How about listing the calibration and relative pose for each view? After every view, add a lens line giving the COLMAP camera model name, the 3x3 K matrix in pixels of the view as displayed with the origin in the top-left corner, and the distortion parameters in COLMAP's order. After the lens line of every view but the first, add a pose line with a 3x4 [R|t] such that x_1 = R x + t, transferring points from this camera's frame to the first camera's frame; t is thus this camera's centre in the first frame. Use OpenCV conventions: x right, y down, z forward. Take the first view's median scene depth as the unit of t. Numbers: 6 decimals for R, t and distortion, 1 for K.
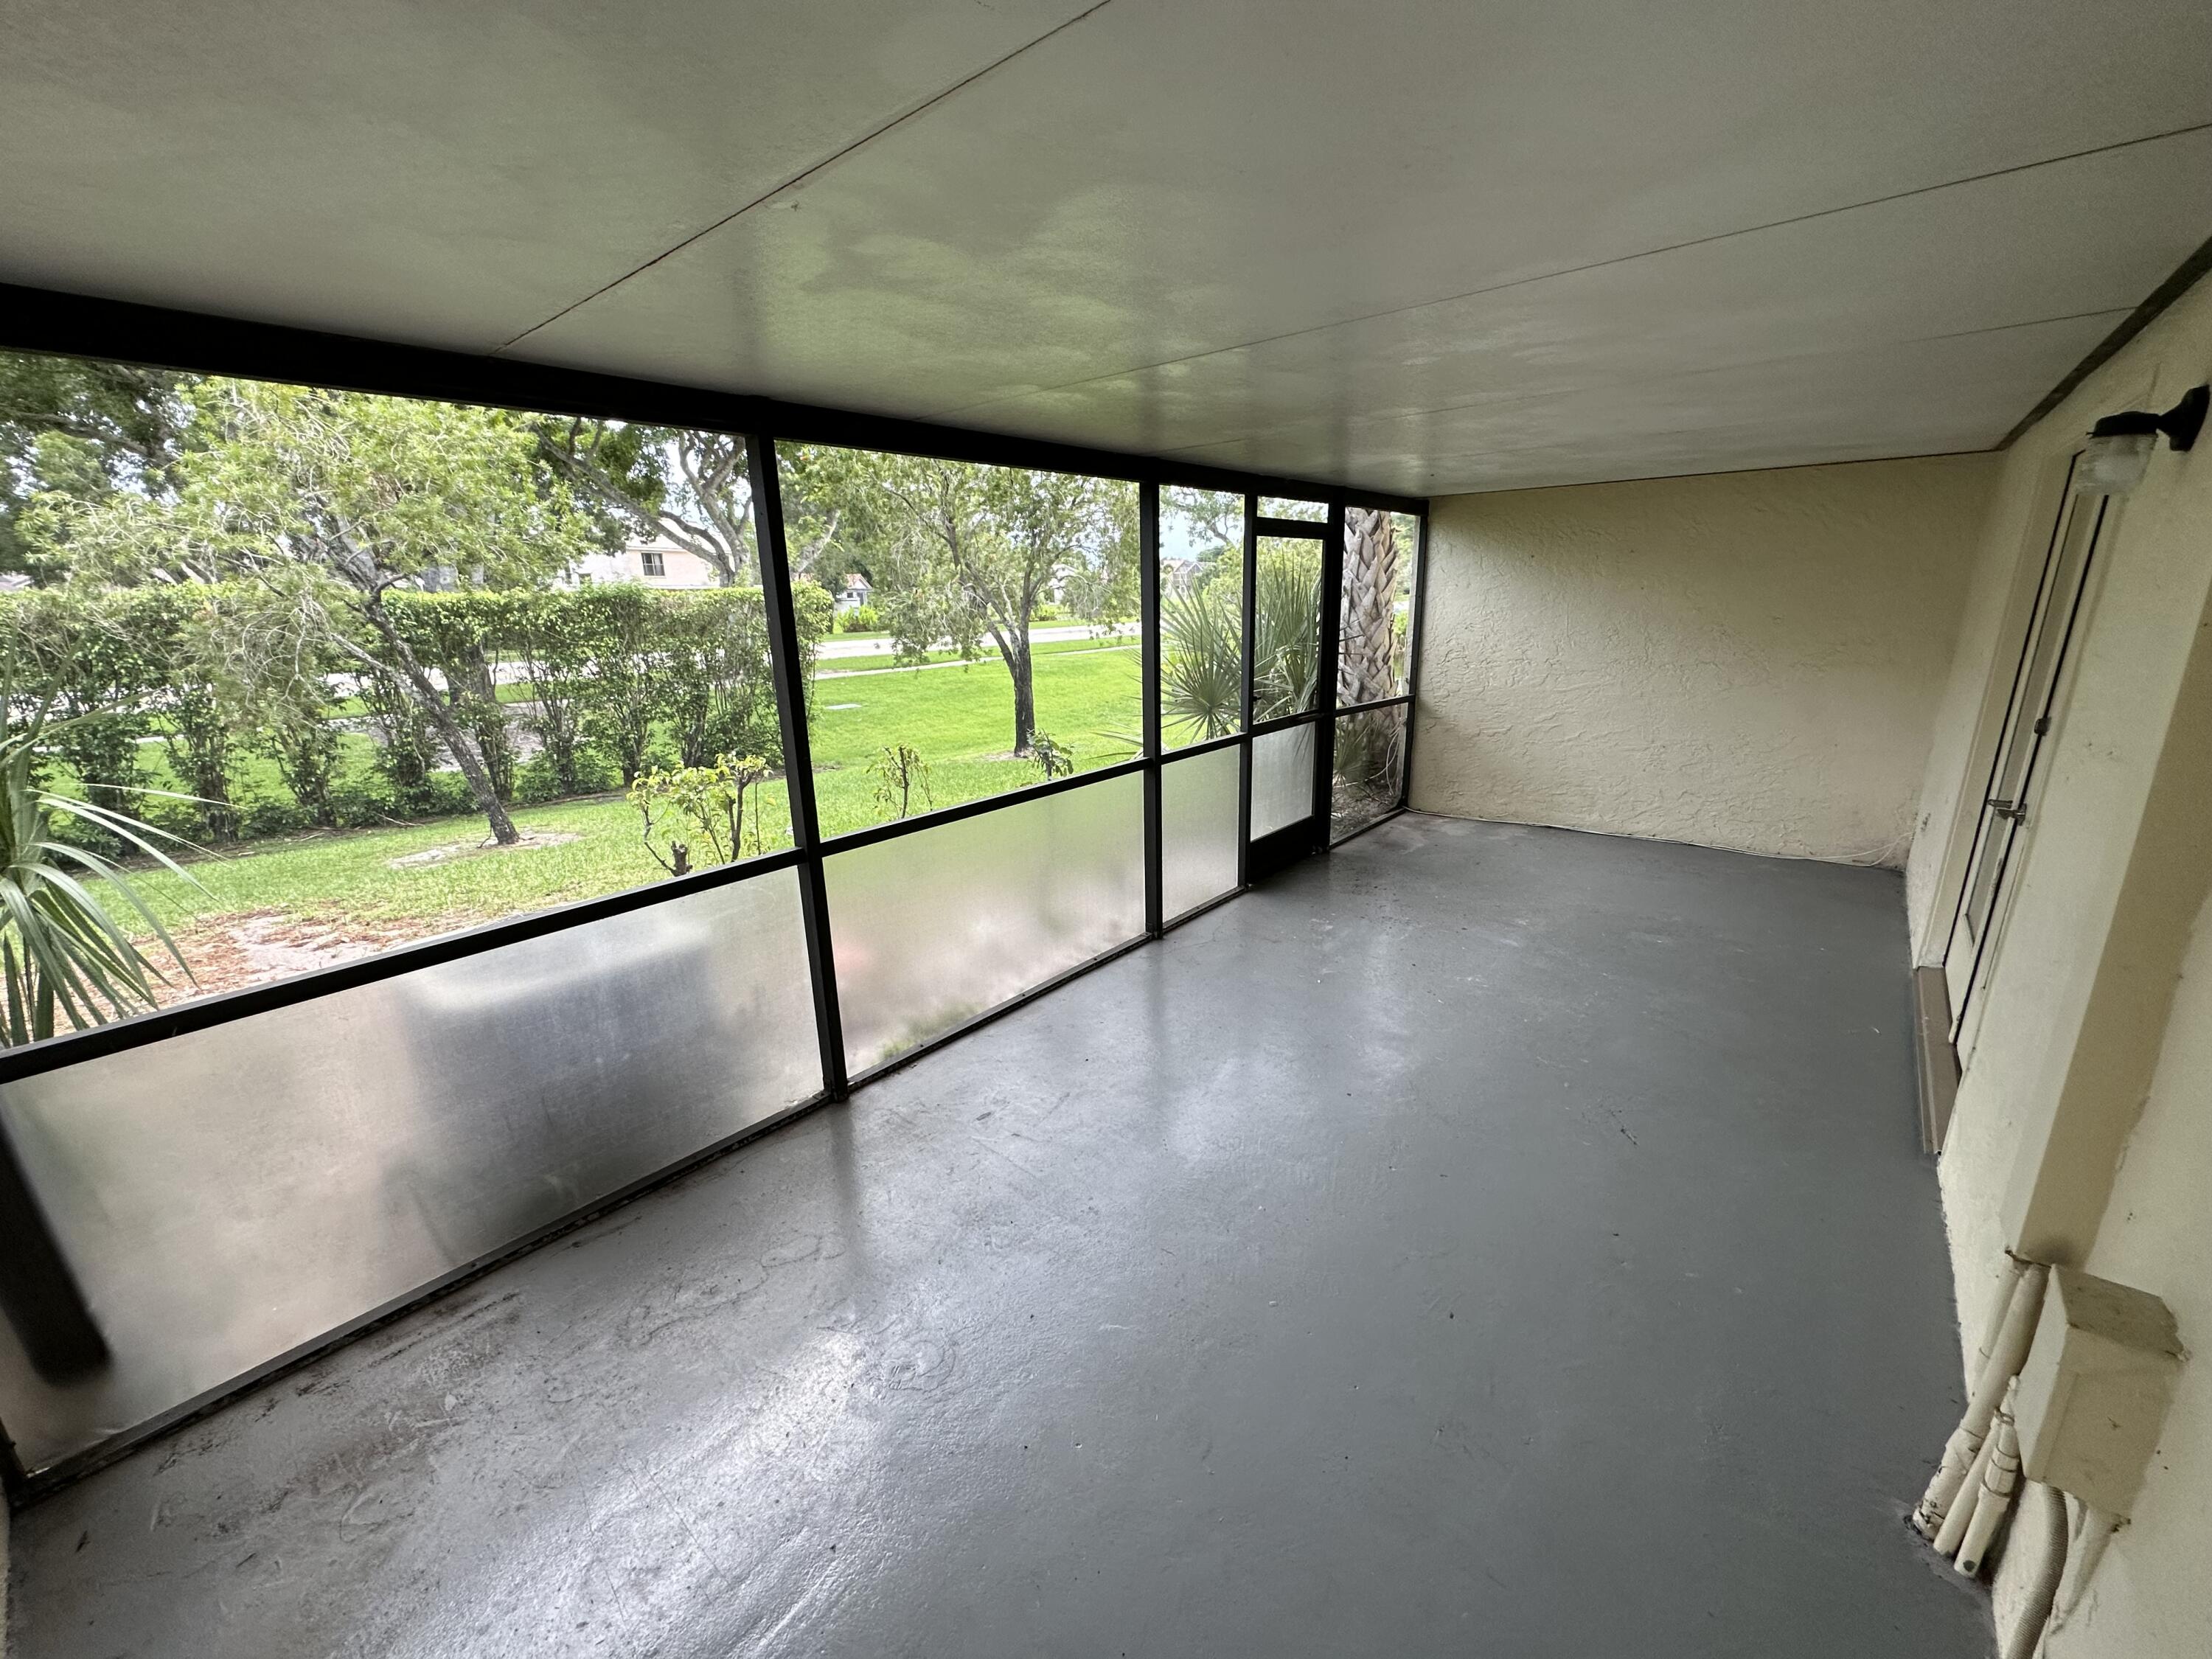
lens RADIAL K [[895.3, 0, 1106.0], [0, 895.3, 829.5], [0, 0, 1]] dist [0.025412, 0.000031]
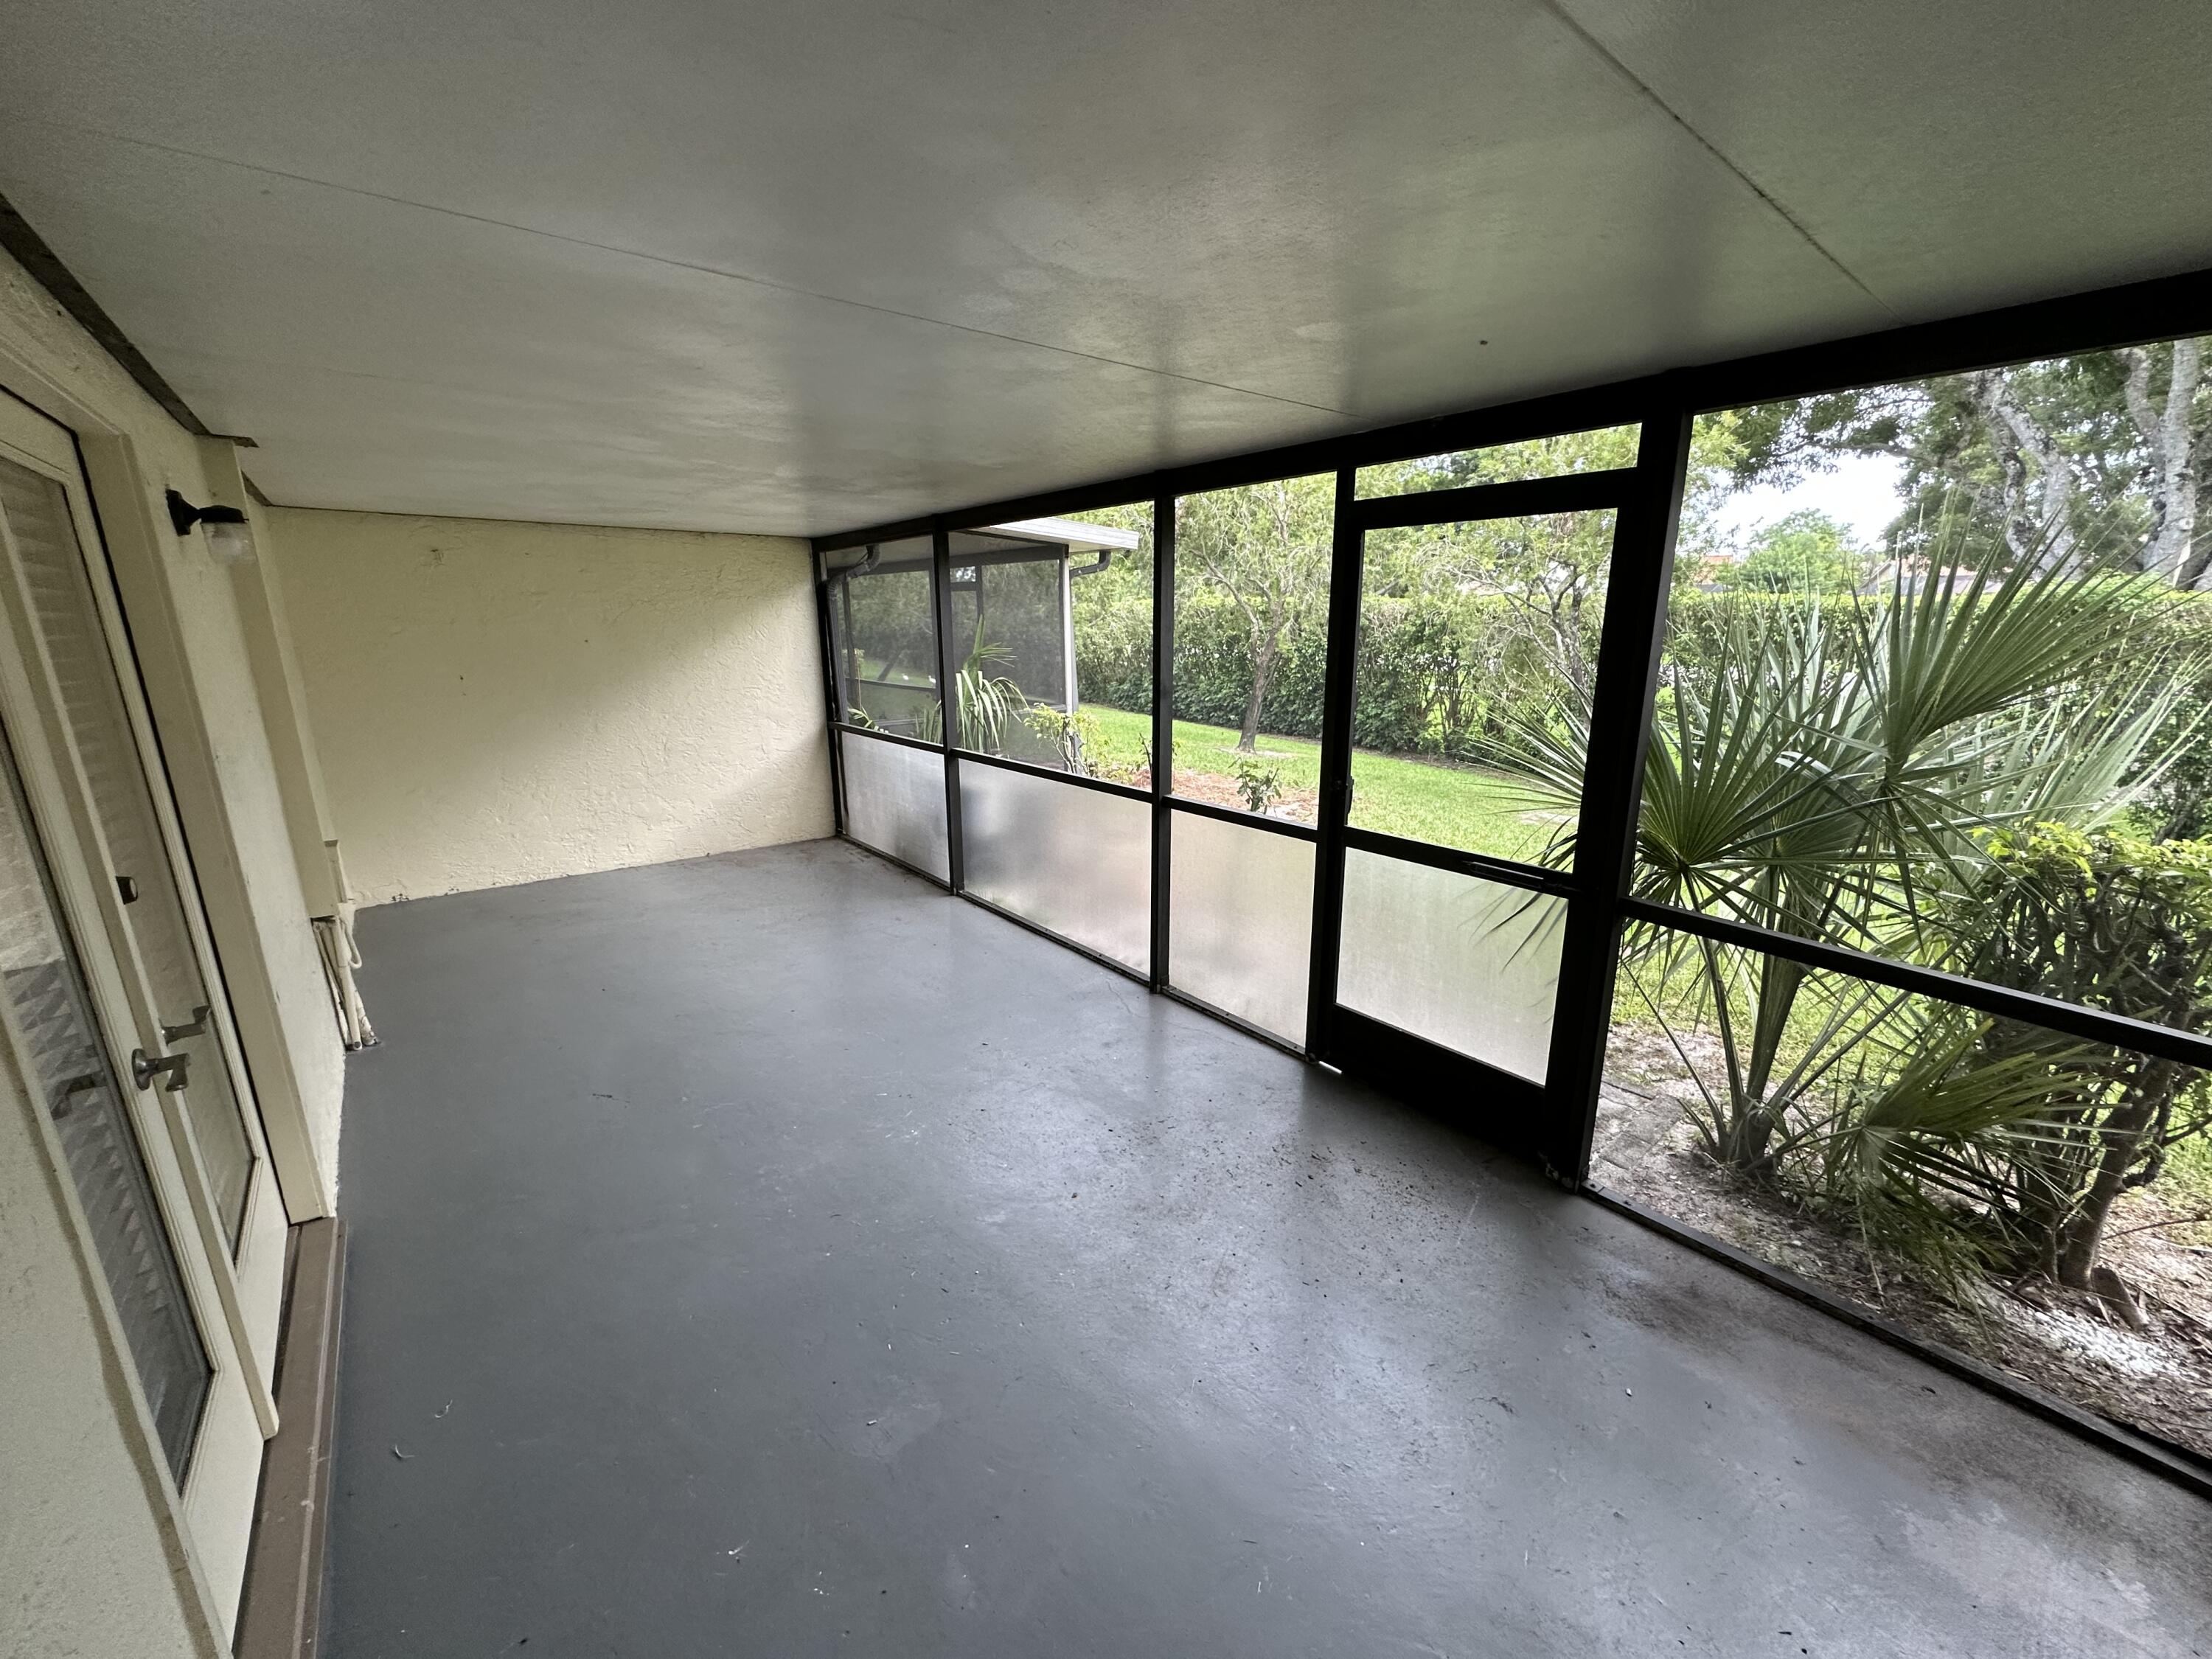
lens RADIAL K [[888.2, 0, 1106.0], [0, 888.2, 829.5], [0, 0, 1]] dist [-0.001618, -0.000101]
pose [[-0.206069, 0.259833, -0.943410, 0.836487], [-0.236993, 0.922147, 0.305743, -0.281599], [0.949405, 0.286586, -0.128448, 0.969840]]
